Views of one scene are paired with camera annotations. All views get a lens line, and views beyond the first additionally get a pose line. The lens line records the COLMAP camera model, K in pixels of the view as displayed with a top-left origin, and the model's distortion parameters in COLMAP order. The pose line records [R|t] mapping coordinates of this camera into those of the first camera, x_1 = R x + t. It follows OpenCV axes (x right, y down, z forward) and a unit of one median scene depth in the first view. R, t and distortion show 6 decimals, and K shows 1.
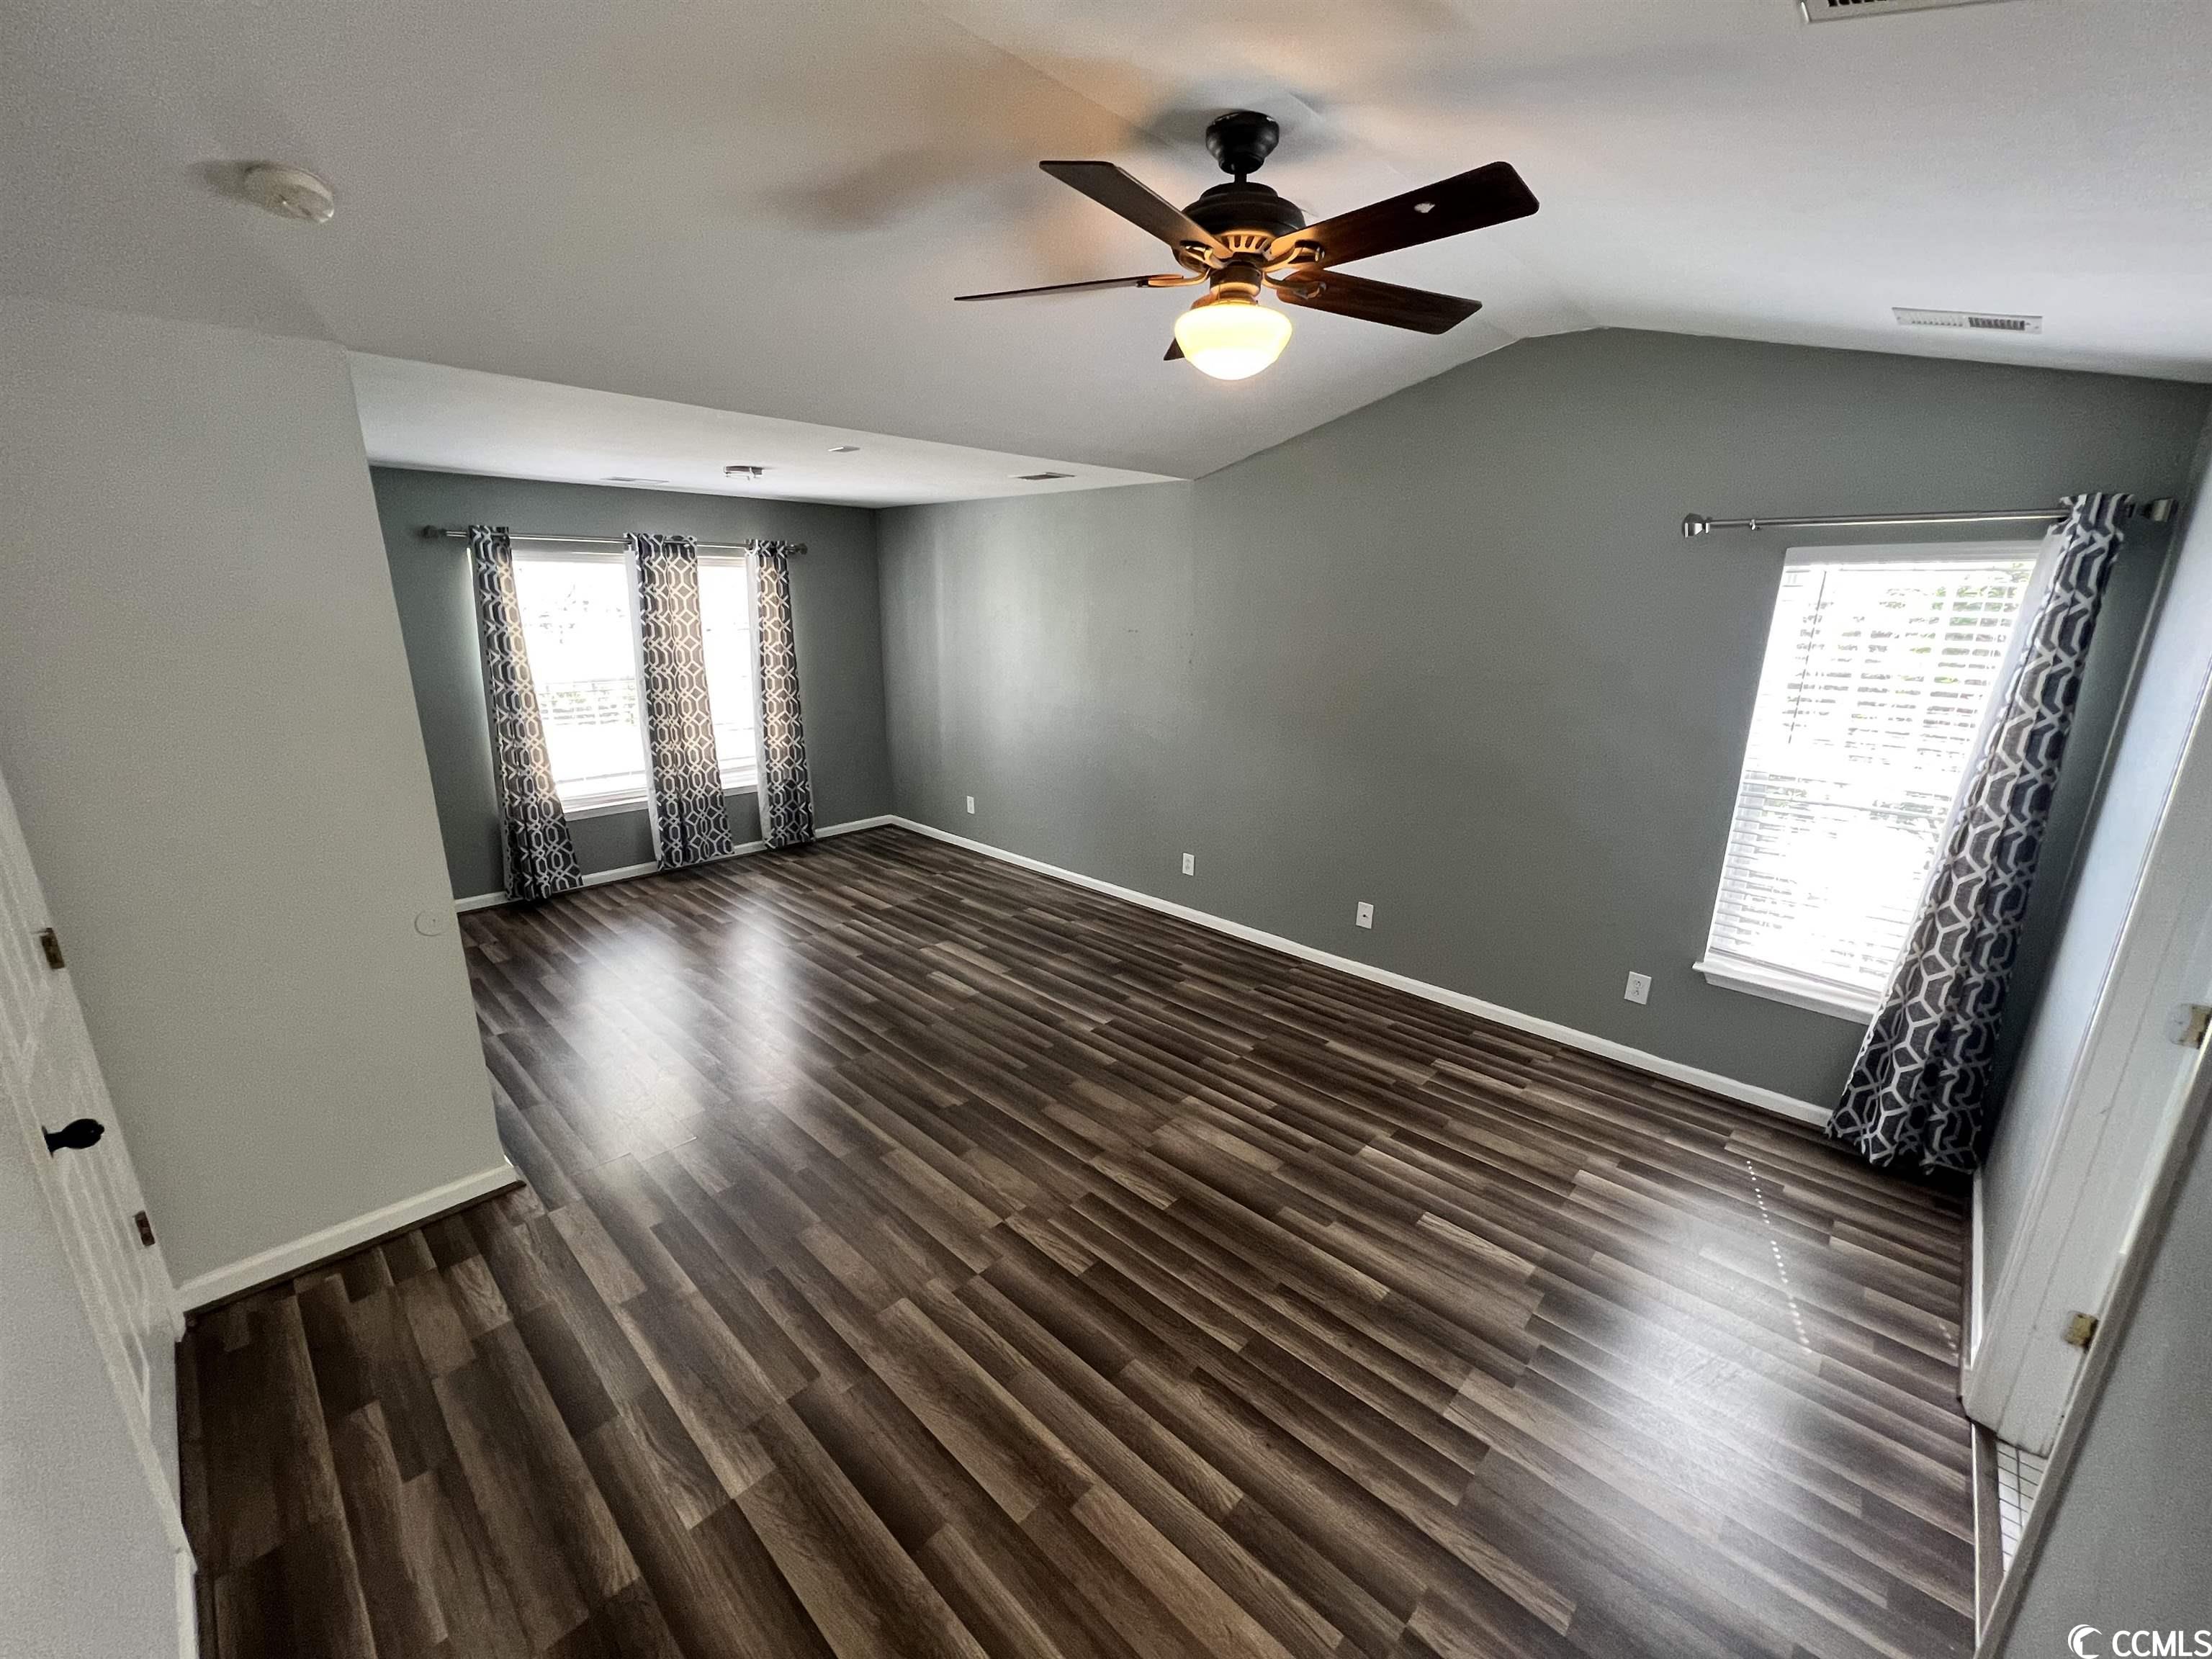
lens RADIAL K [[891.3, 0, 1109.4], [0, 891.3, 830.4], [0, 0, 1]] dist [-0.003614, 0.000190]
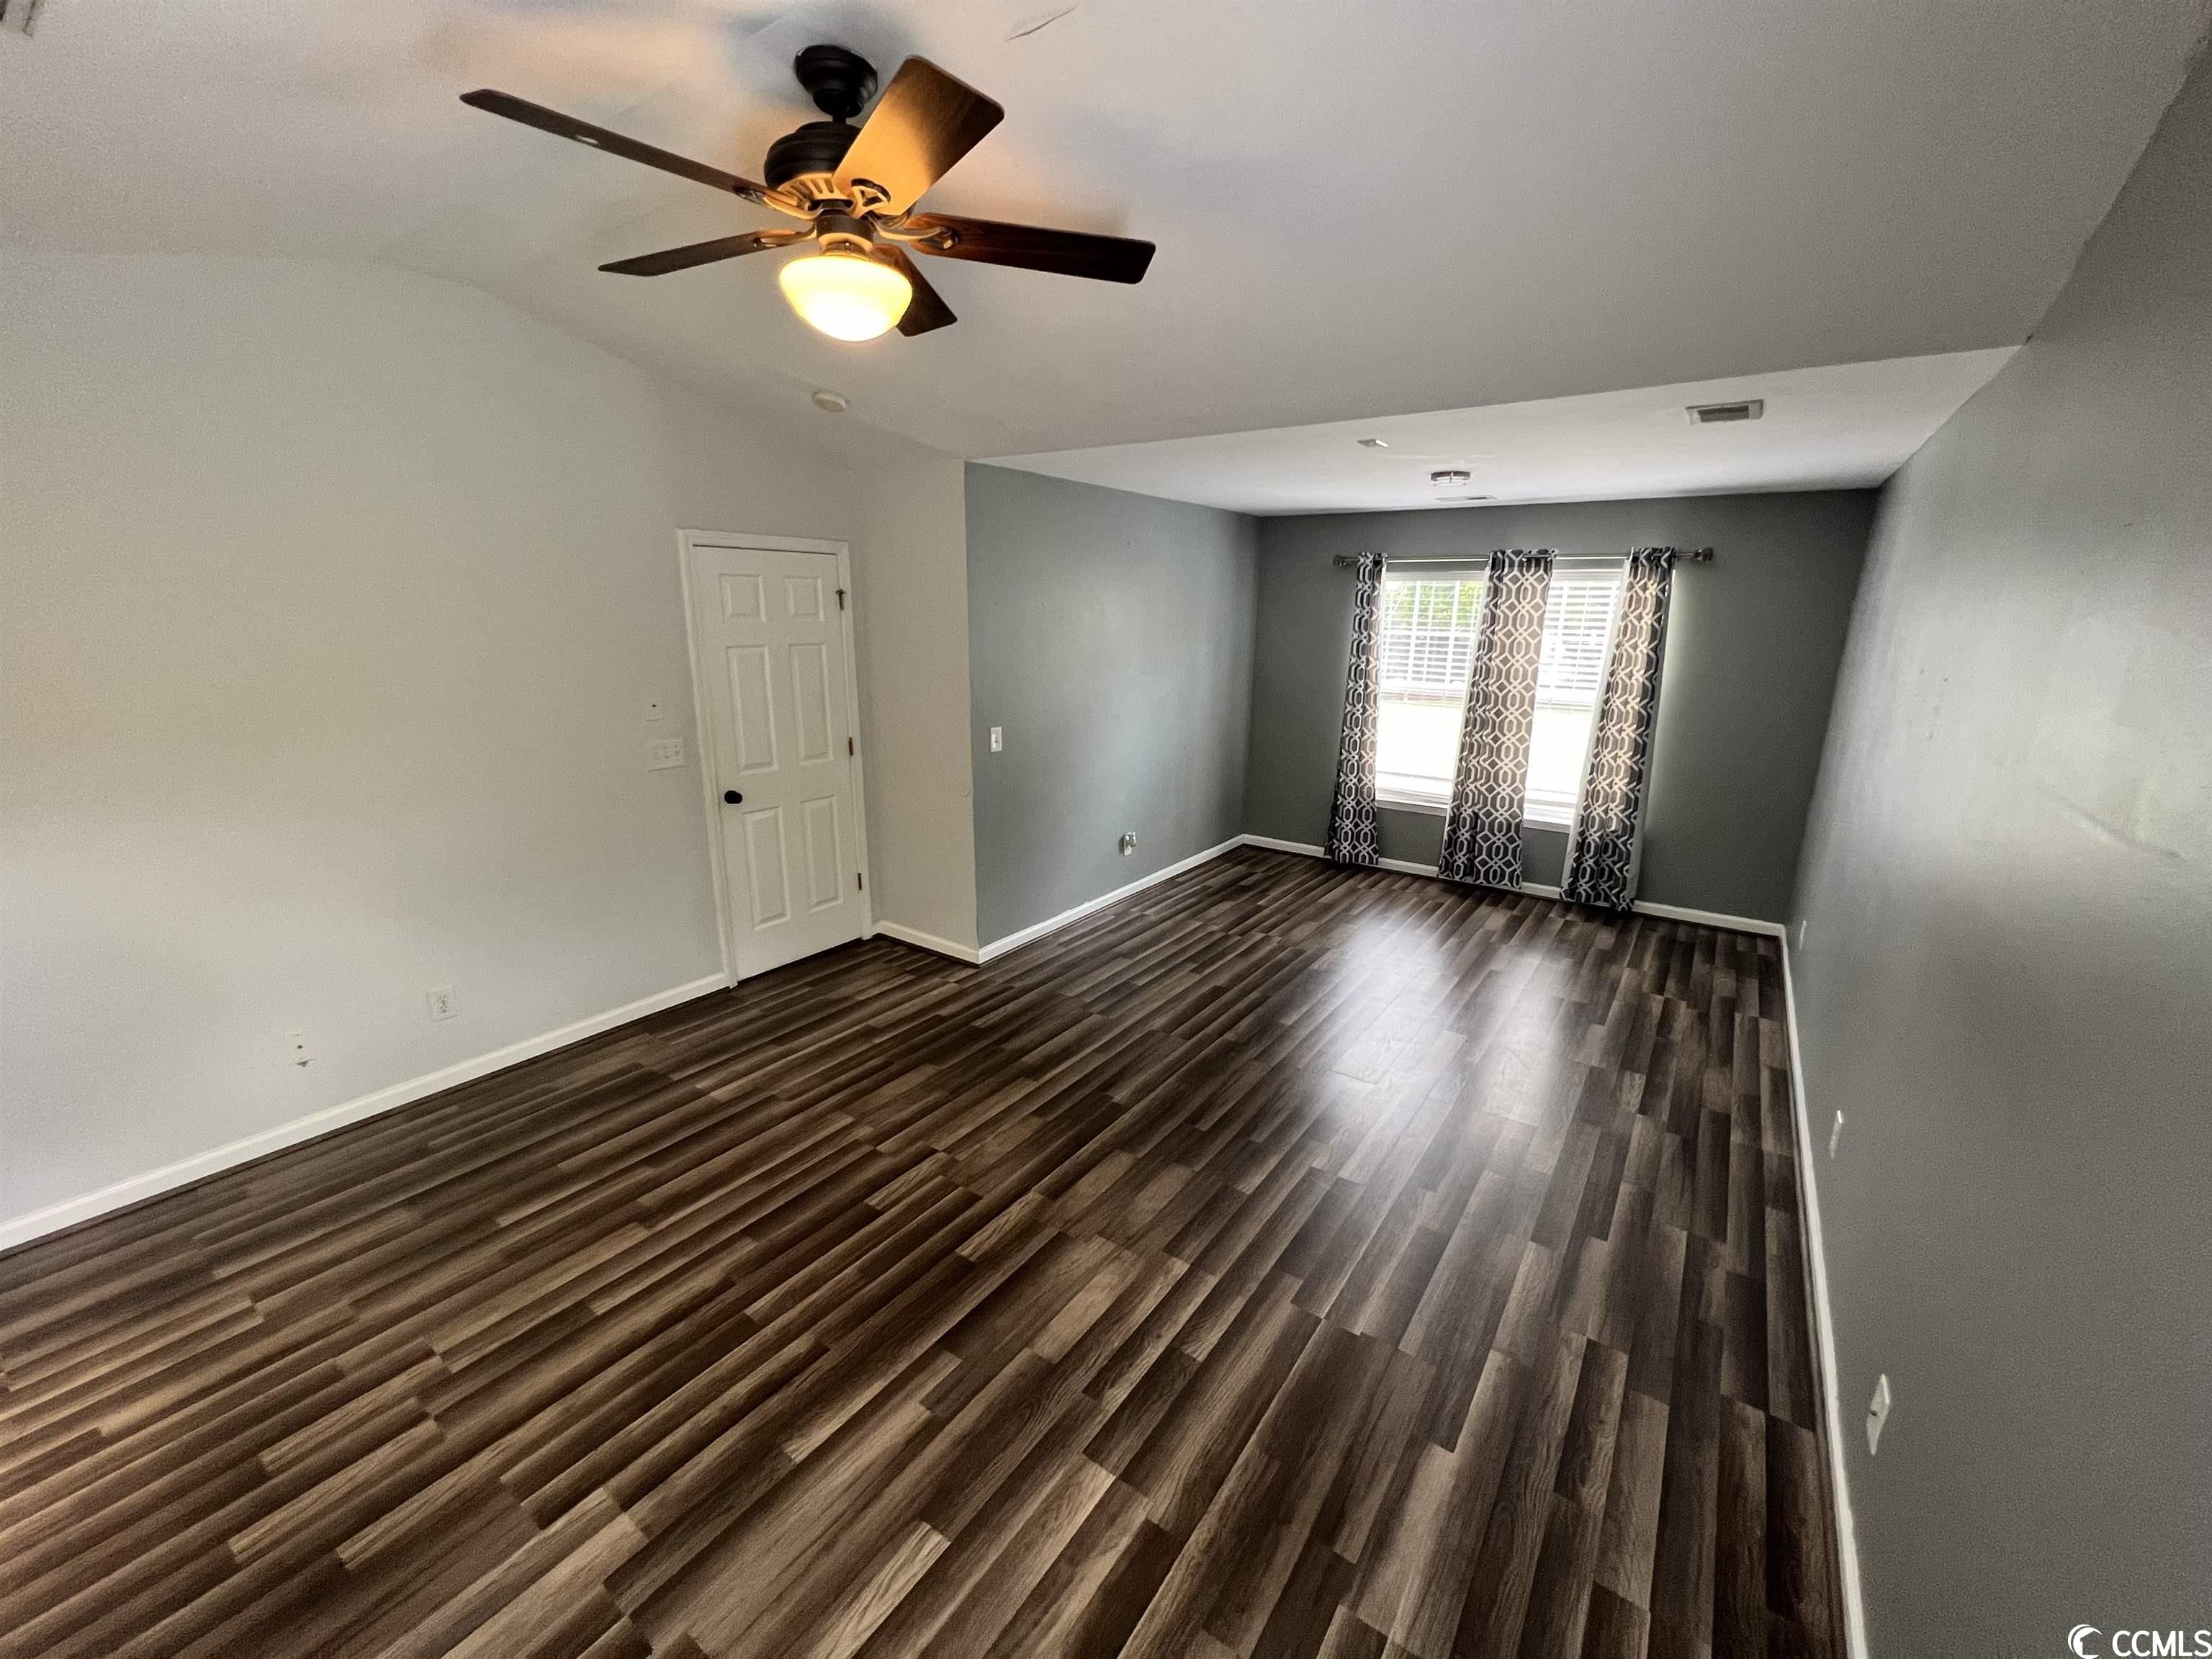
lens RADIAL K [[886.1, 0, 1109.1], [0, 886.1, 834.7], [0, 0, 1]] dist [-0.002138, -0.000348]
pose [[0.149042, 0.237245, -0.959949, 0.655233], [-0.270665, 0.943504, 0.191157, -0.148894], [0.951066, 0.231334, 0.204835, 0.661586]]
